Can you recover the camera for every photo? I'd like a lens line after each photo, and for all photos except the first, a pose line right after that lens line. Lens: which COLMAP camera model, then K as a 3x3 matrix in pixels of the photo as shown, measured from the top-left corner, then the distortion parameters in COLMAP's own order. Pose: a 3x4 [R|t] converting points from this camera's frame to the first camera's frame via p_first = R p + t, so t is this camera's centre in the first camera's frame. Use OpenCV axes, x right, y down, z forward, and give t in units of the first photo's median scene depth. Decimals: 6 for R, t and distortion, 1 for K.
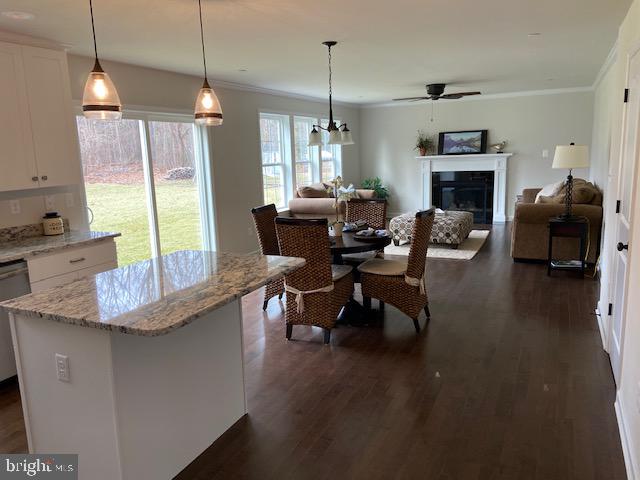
lens RADIAL K [[480.4, 0, 316.7], [0, 480.4, 229.6], [0, 0, 1]] dist [0.053643, -0.000099]
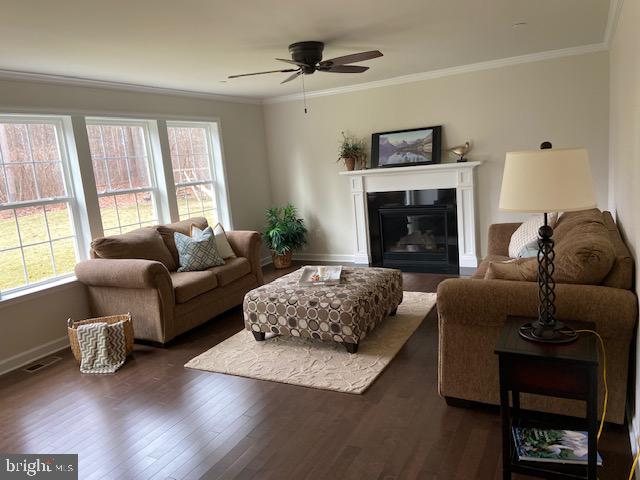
lens RADIAL K [[475.0, 0, 320.0], [0, 475.0, 240.0], [0, 0, 1]] dist [0.040772, -0.006547]
pose [[0.998282, -0.044513, -0.038094, 0.211351], [0.044692, 0.998993, 0.003859, -0.065305], [0.037884, -0.005554, 0.999267, 0.367237]]
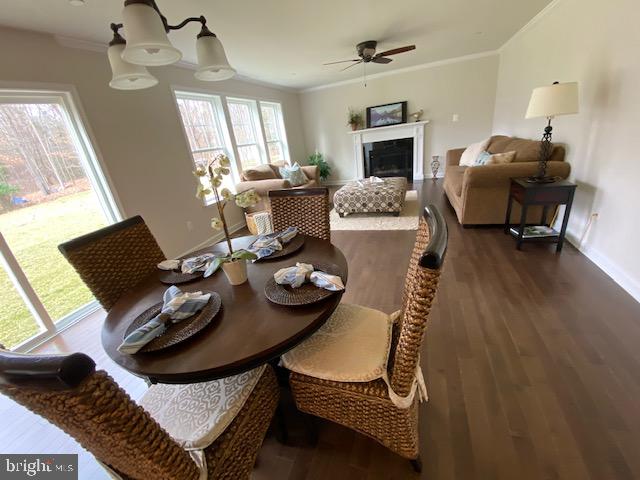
lens RADIAL K [[260.3, 0, 320.1], [0, 260.3, 242.3], [0, 0, 1]] dist [-0.000818, -0.000482]
pose [[0.988013, -0.132871, 0.078587, 0.052423], [0.113103, 0.969534, 0.217282, -0.036269], [-0.105063, -0.205789, 0.972940, 0.346082]]
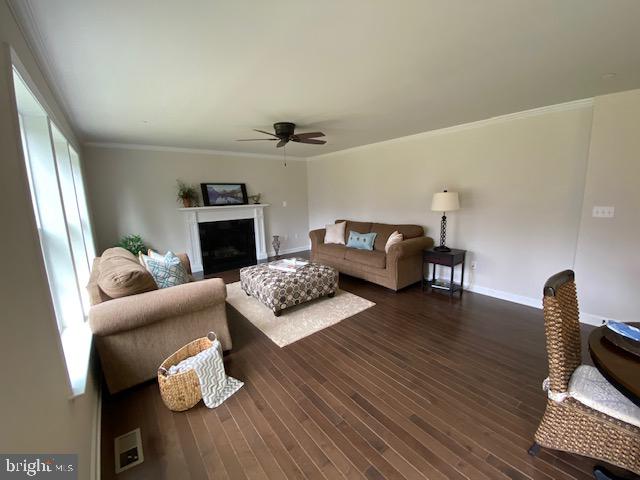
lens RADIAL K [[260.3, 0, 320.1], [0, 260.3, 242.3], [0, 0, 1]] dist [-0.000818, -0.000482]
pose [[0.423405, -0.134816, 0.895853, -0.140391], [0.162078, 0.984184, 0.071507, -0.085602], [-0.891324, 0.114922, 0.438559, 0.594900]]
